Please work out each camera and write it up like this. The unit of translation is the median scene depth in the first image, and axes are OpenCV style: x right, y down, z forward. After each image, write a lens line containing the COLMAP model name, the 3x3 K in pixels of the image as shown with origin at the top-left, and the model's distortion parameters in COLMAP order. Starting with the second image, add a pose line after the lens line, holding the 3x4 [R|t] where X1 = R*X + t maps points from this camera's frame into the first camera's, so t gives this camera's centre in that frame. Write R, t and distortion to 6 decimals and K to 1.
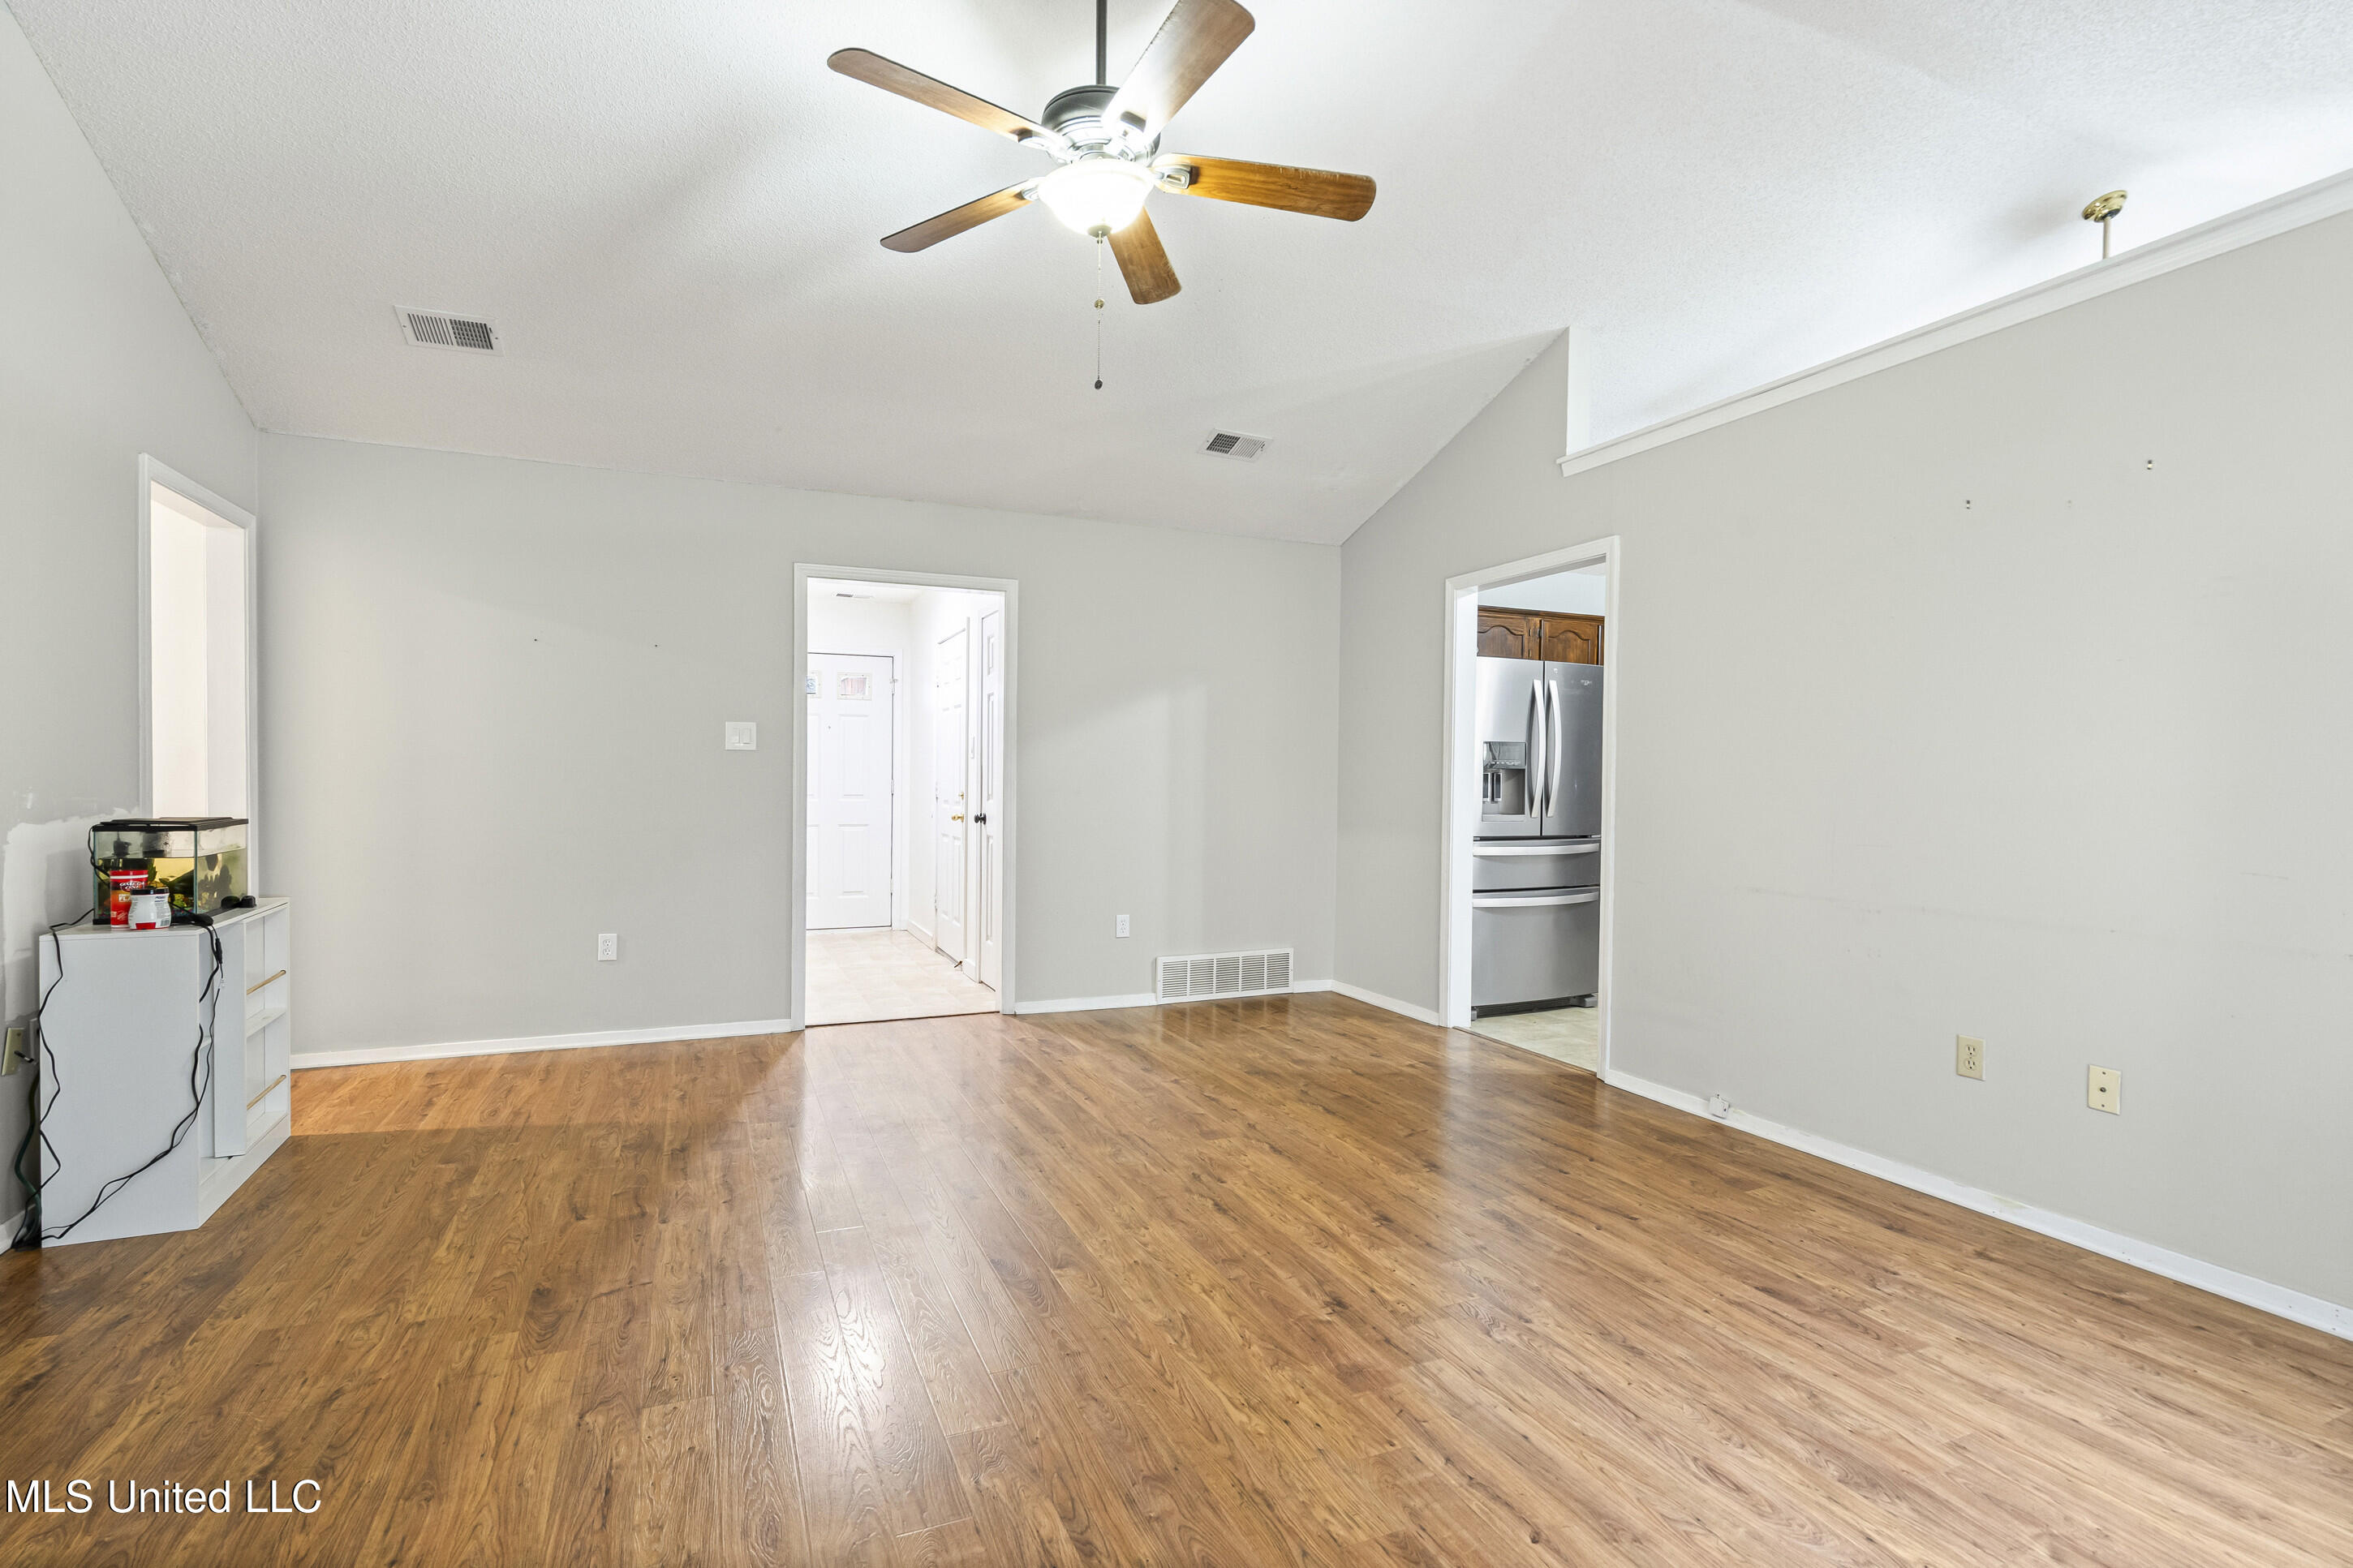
lens RADIAL K [[1087.6, 0, 1148.3], [0, 1087.6, 817.6], [0, 0, 1]] dist [-0.005811, 0.002835]
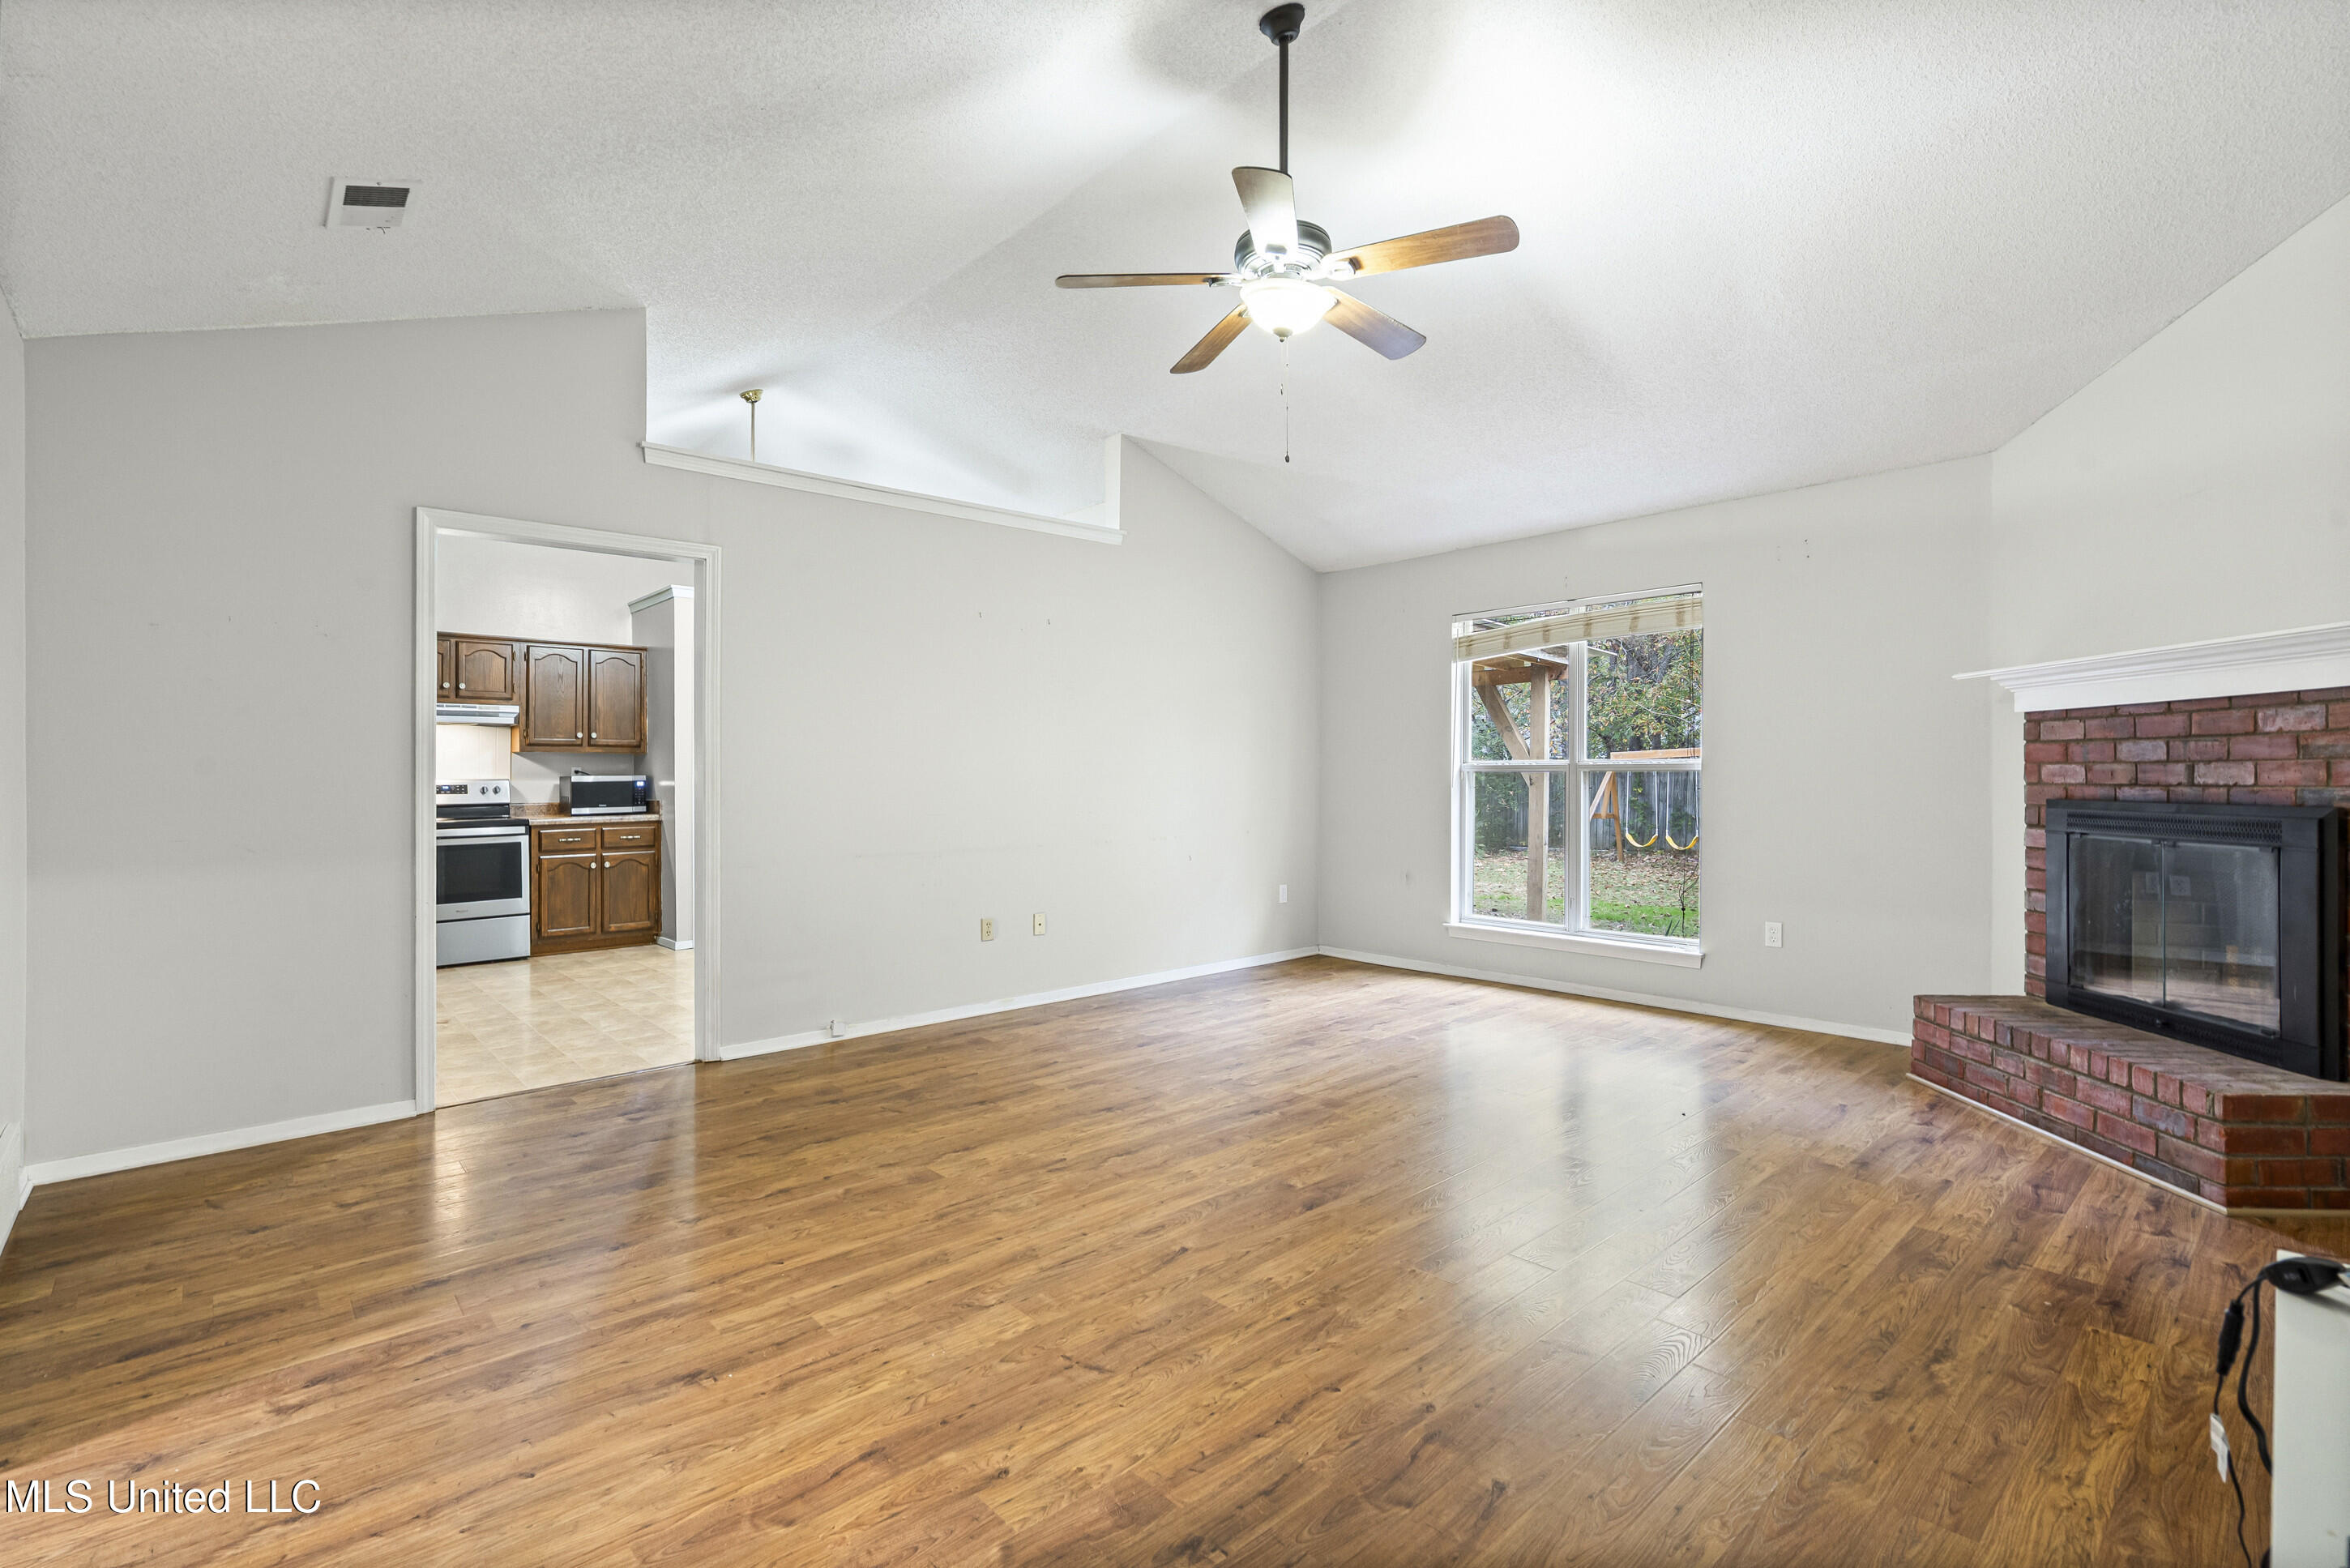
lens RADIAL K [[1086.3, 0, 1164.4], [0, 1086.3, 780.2], [0, 0, 1]] dist [-0.005811, 0.002835]
pose [[-0.334292, -0.015426, 0.942343, -1.017553], [0.037355, 0.998863, 0.029603, -0.059868], [-0.941729, 0.045097, -0.333336, 1.342129]]
